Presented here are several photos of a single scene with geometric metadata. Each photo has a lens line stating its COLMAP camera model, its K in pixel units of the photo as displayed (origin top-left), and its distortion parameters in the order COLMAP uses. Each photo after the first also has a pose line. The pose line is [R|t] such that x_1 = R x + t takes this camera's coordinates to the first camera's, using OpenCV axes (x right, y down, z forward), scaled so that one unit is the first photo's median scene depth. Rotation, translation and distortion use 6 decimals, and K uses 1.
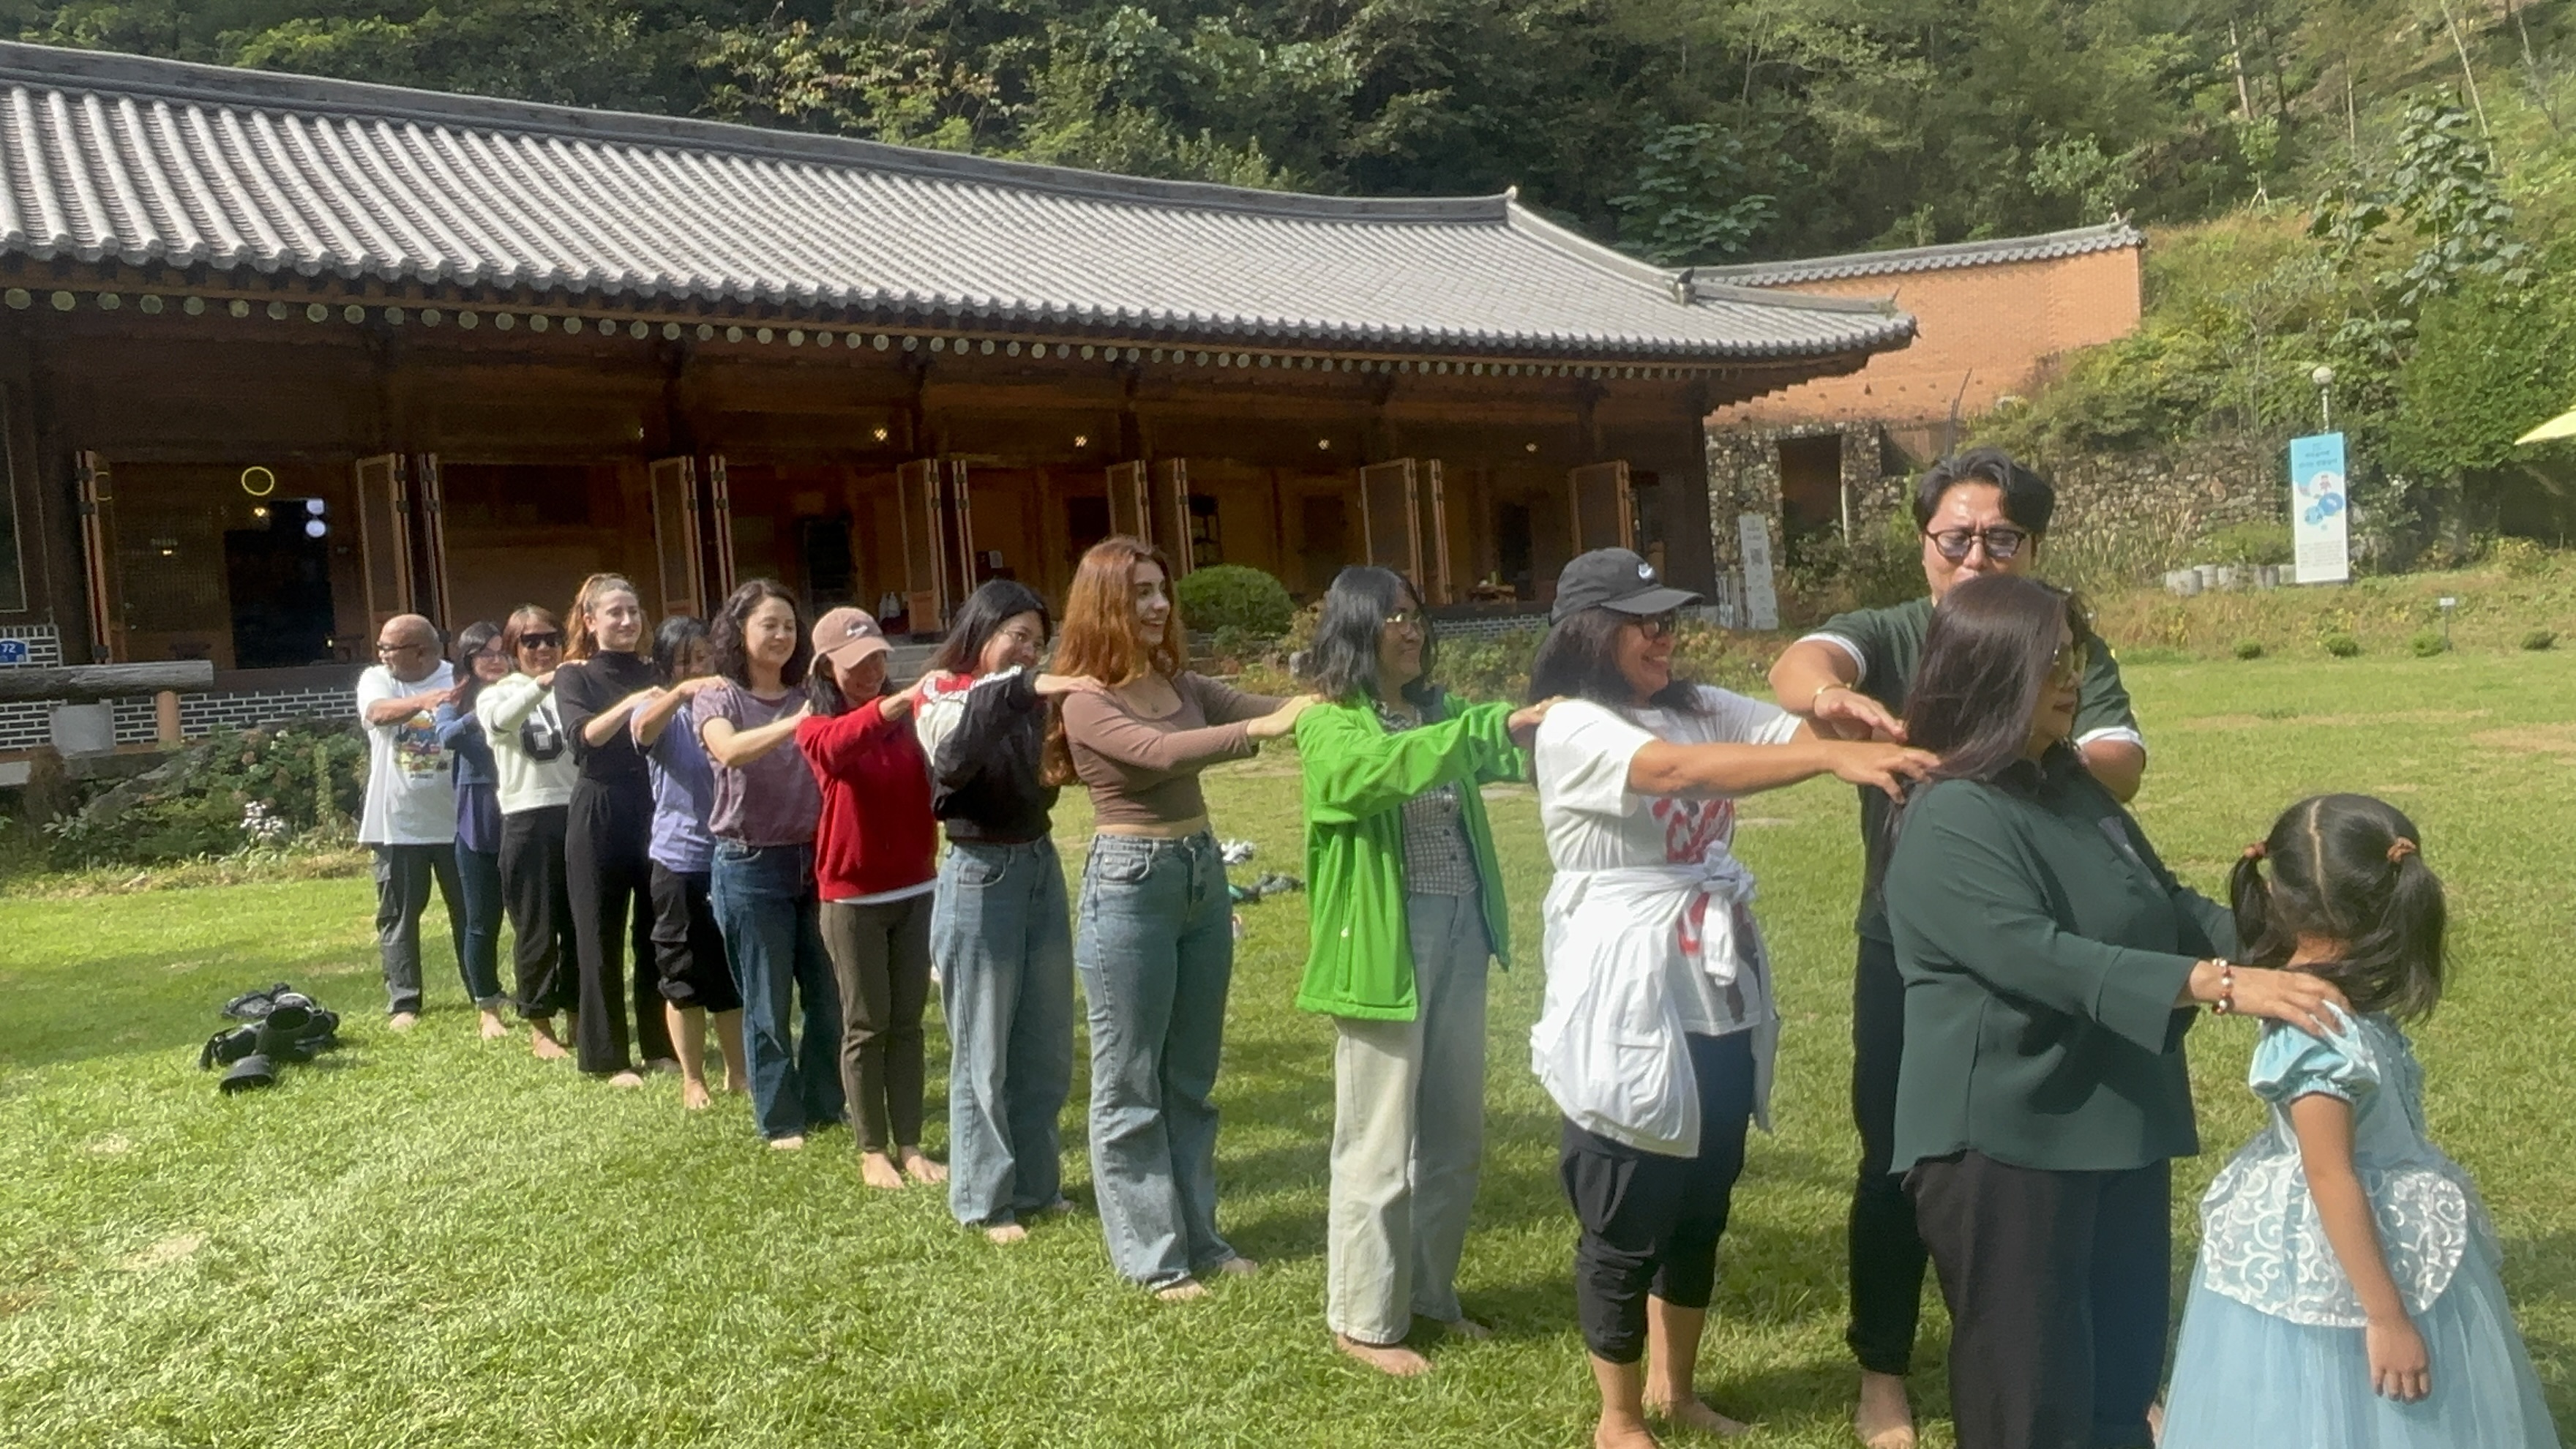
lens RADIAL K [[1753.8, 0, 1288.0], [0, 1753.8, 724.5], [0, 0, 1]] dist [0.007861, -0.001252]
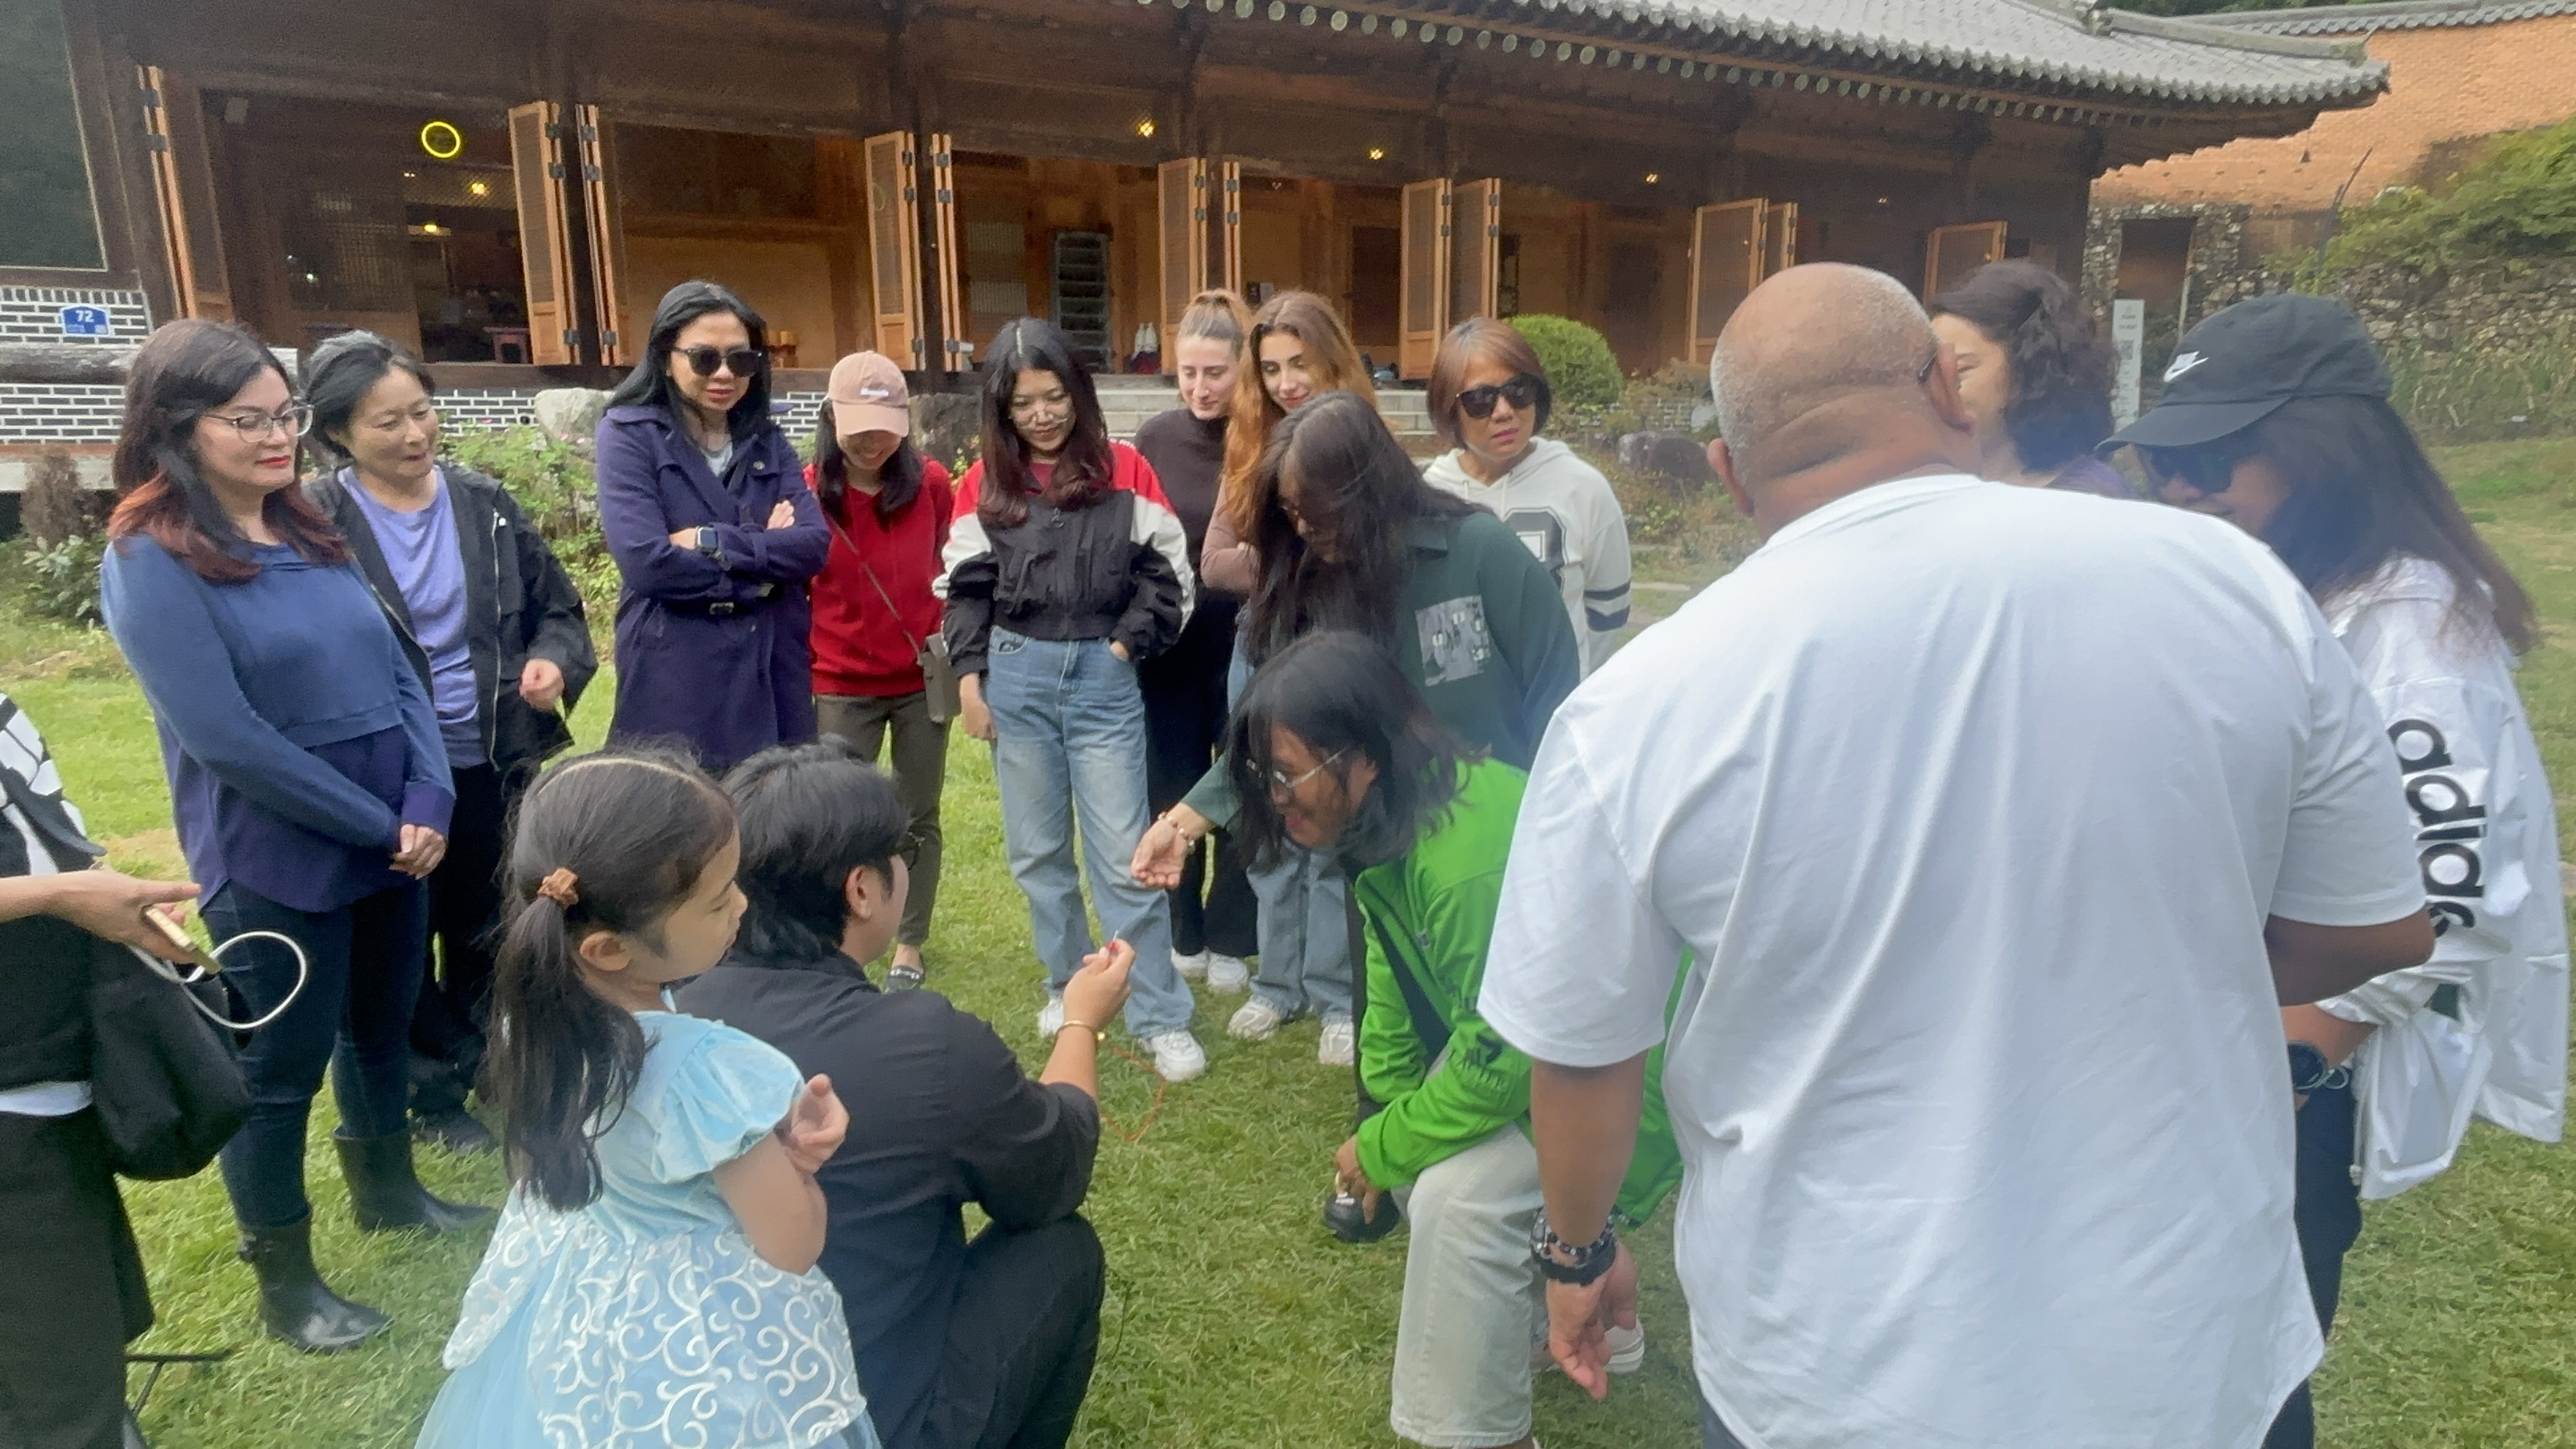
lens RADIAL K [[1397.6, 0, 1288.0], [0, 1397.6, 724.5], [0, 0, 1]] dist [-0.007047, 0.001960]
pose [[0.985407, 0.108552, -0.131111, -0.038938], [-0.081164, 0.976707, 0.198635, -0.020515], [0.149619, -0.185094, 0.971264, 0.267116]]
